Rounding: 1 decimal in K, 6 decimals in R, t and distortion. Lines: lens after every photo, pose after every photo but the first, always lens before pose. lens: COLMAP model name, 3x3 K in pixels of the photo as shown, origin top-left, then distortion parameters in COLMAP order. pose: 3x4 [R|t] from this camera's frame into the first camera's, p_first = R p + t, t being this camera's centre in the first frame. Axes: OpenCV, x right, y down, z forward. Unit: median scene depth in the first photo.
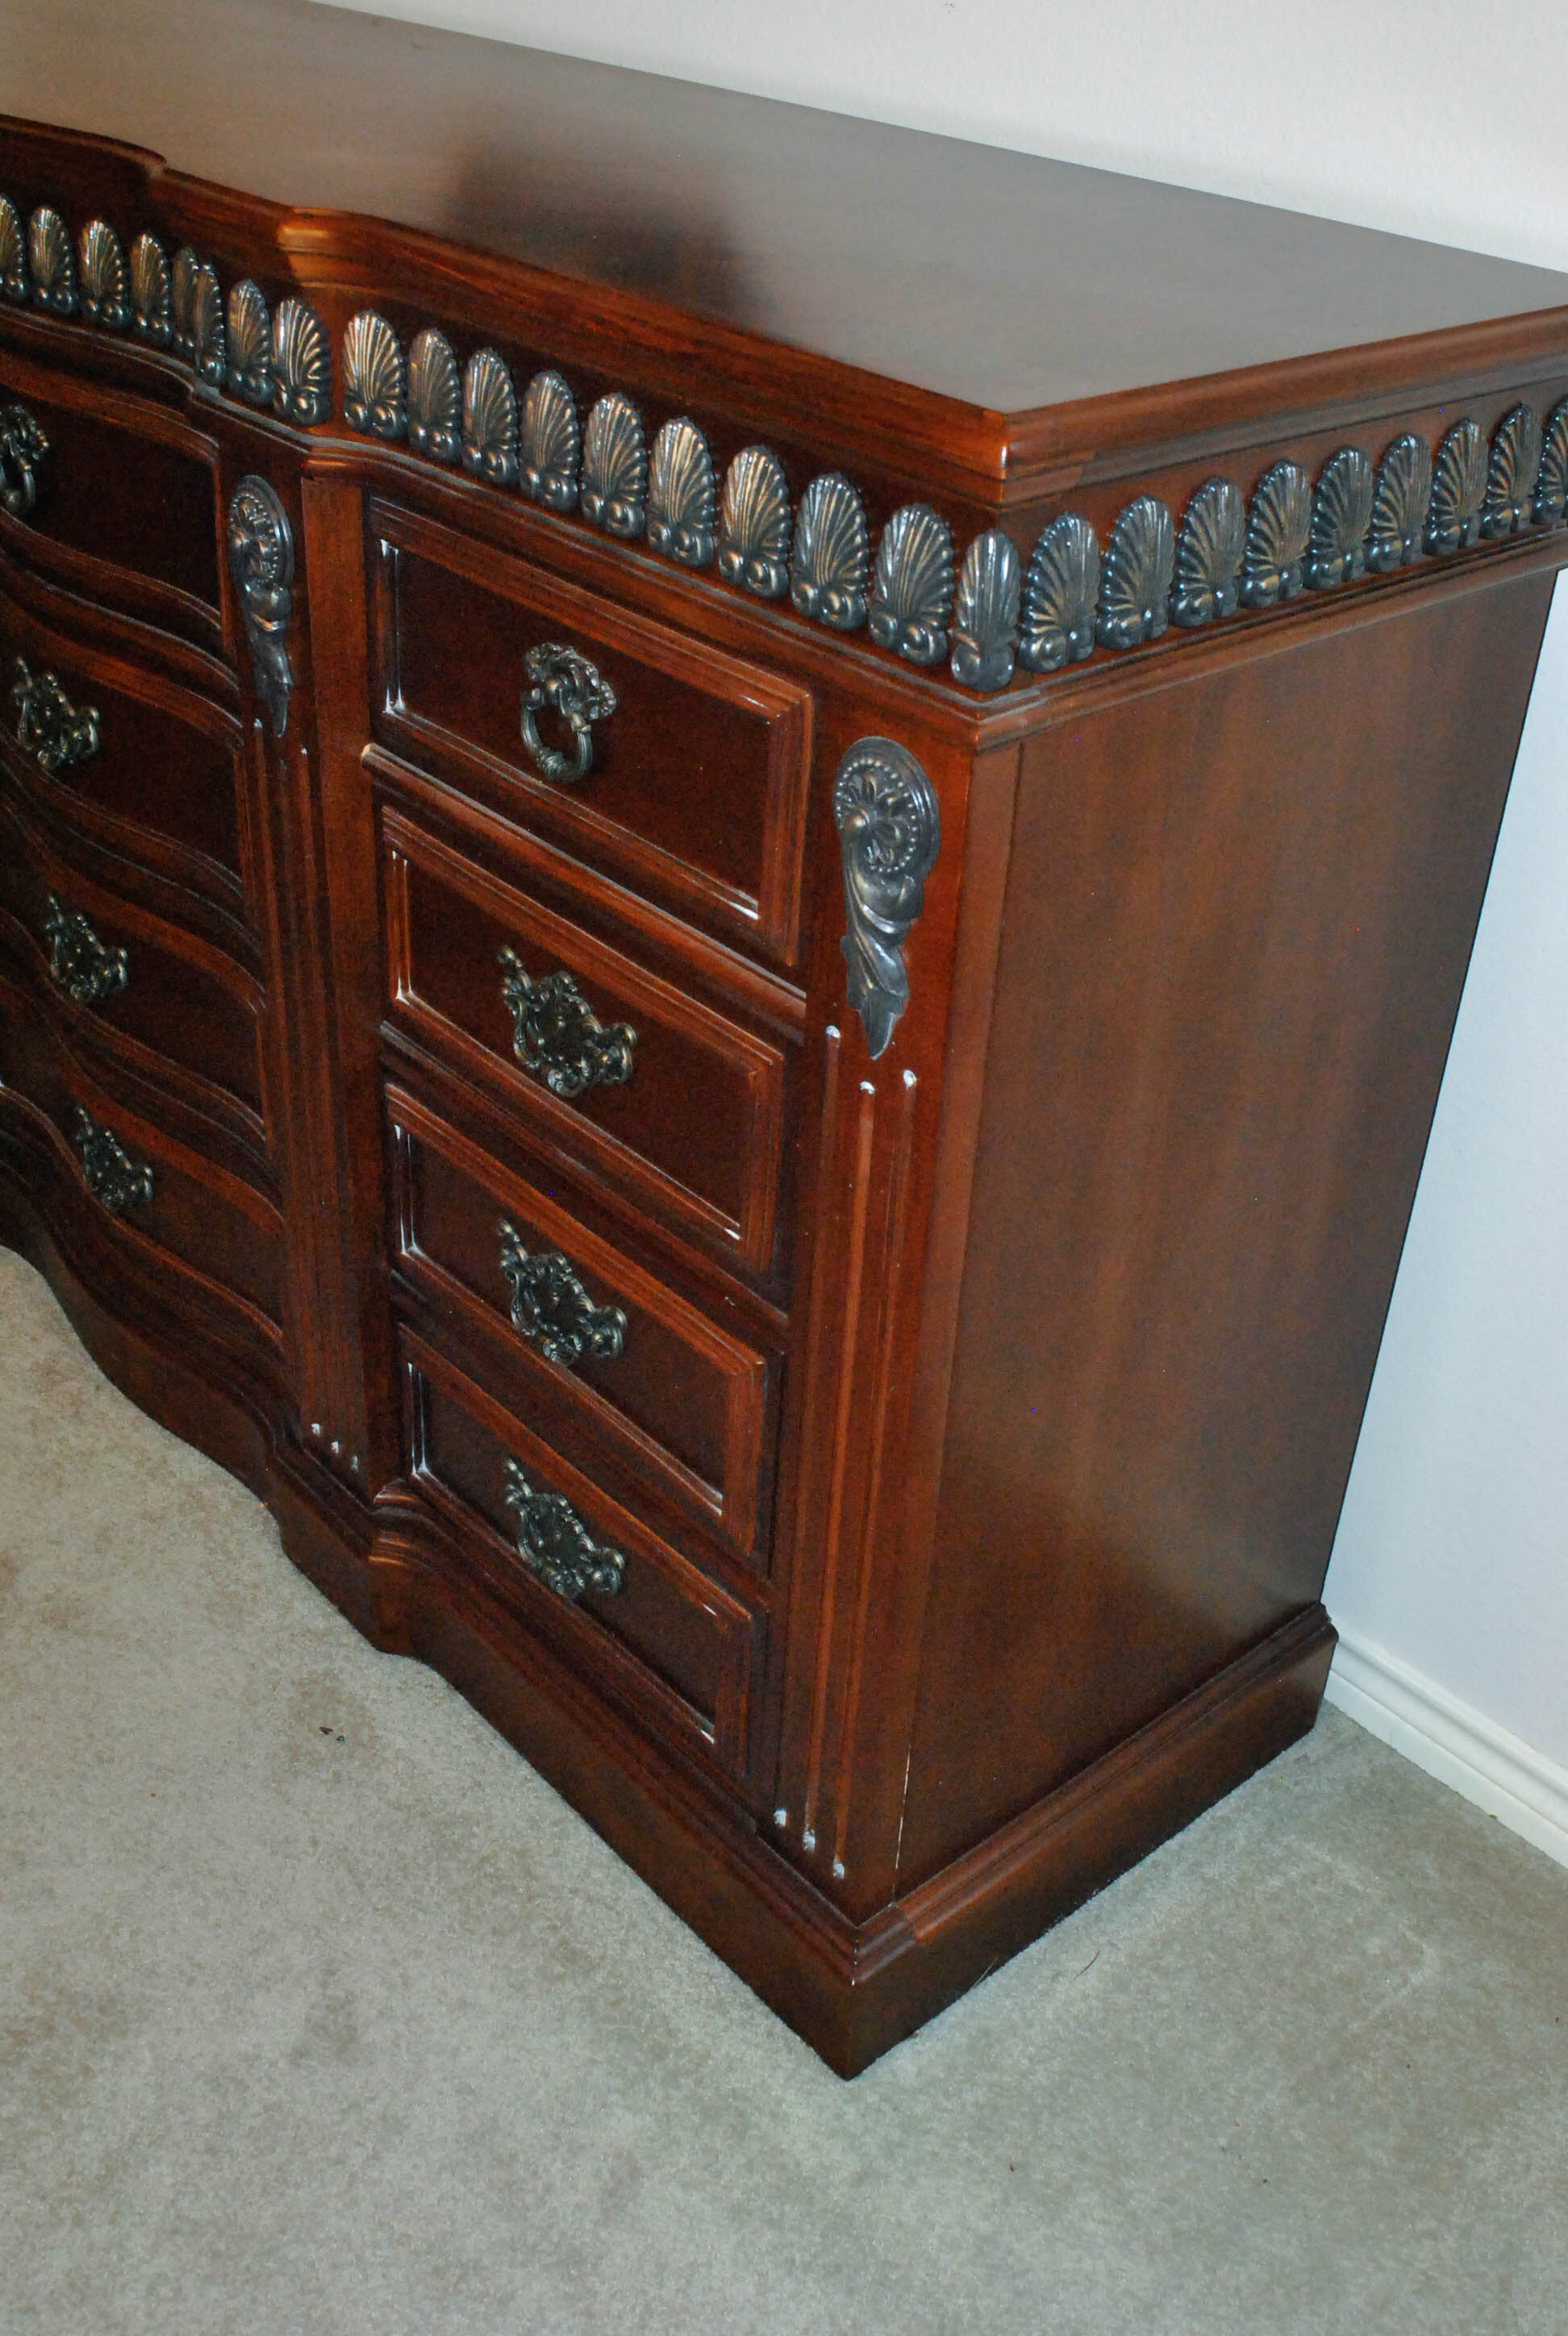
lens RADIAL K [[2364.3, 0, 784.0], [0, 2364.3, 1168.0], [0, 0, 1]] dist [-0.073045, 0.024666]
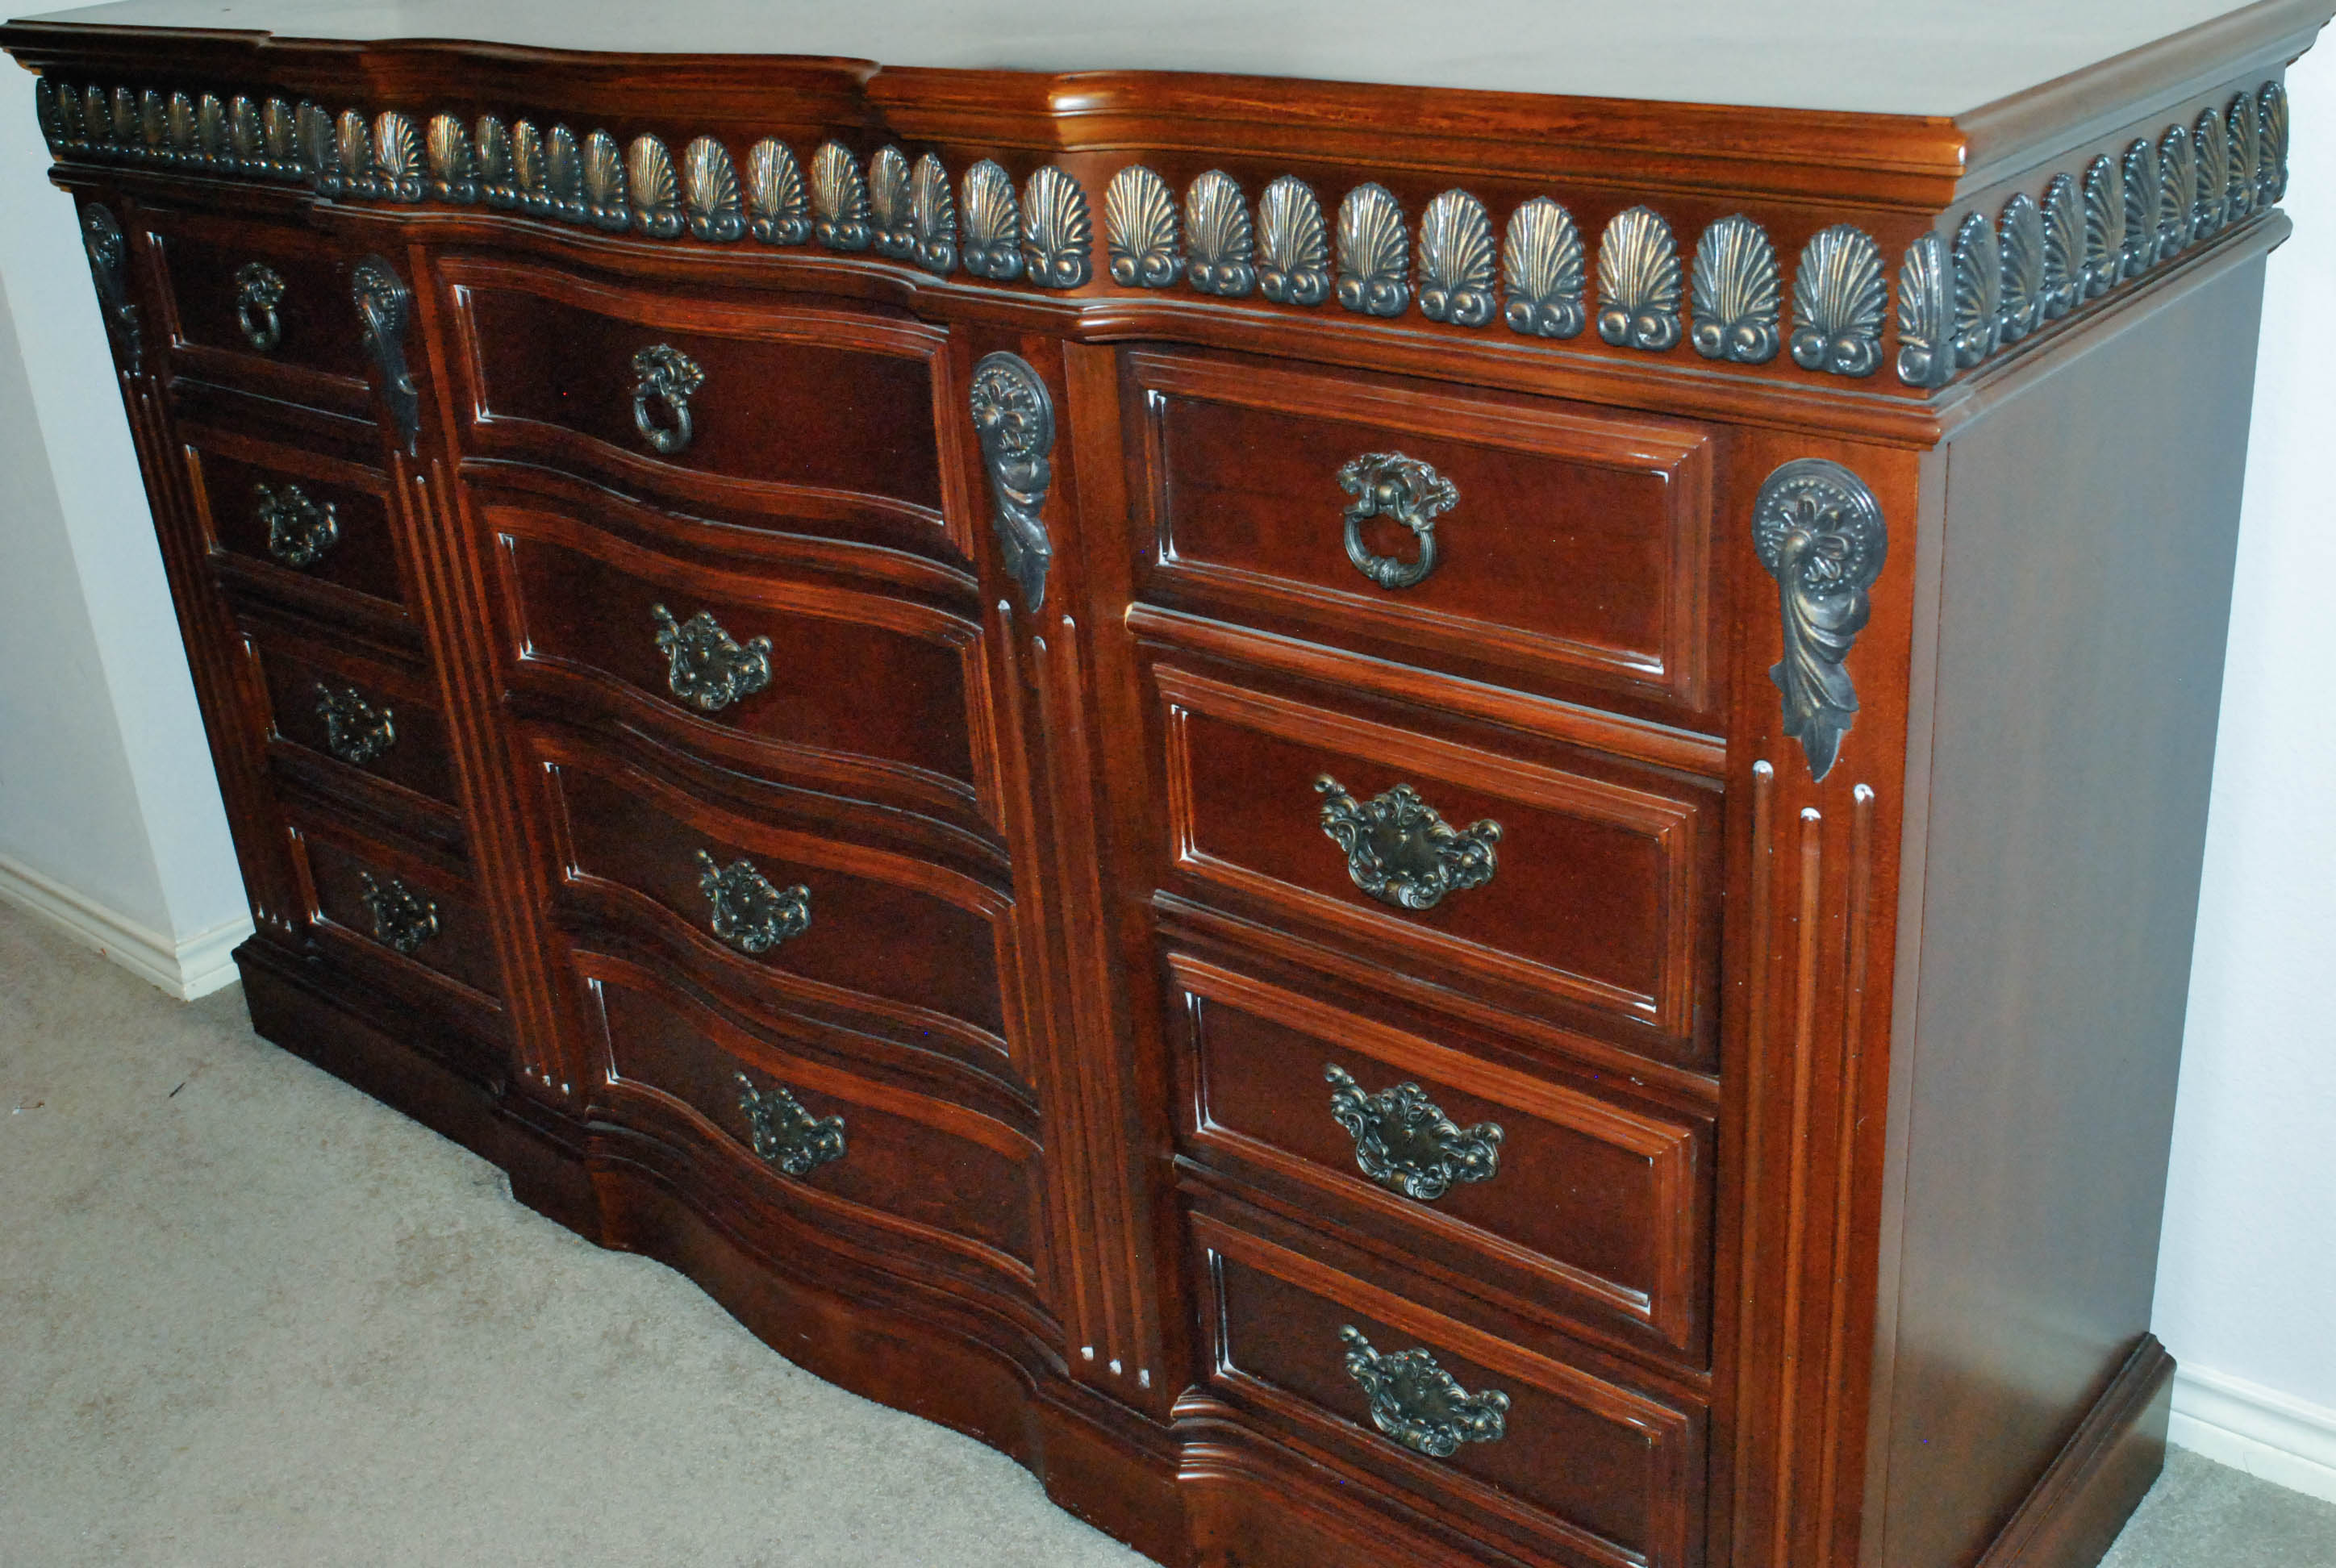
lens RADIAL K [[2513.1, 0, 1168.0], [0, 2513.1, 784.0], [0, 0, 1]] dist [-0.063916, -0.013103]
pose [[0.983310, -0.162311, 0.082198, -0.279666], [0.172986, 0.974043, -0.145999, 0.054325], [-0.056367, 0.157782, 0.985864, -0.031703]]
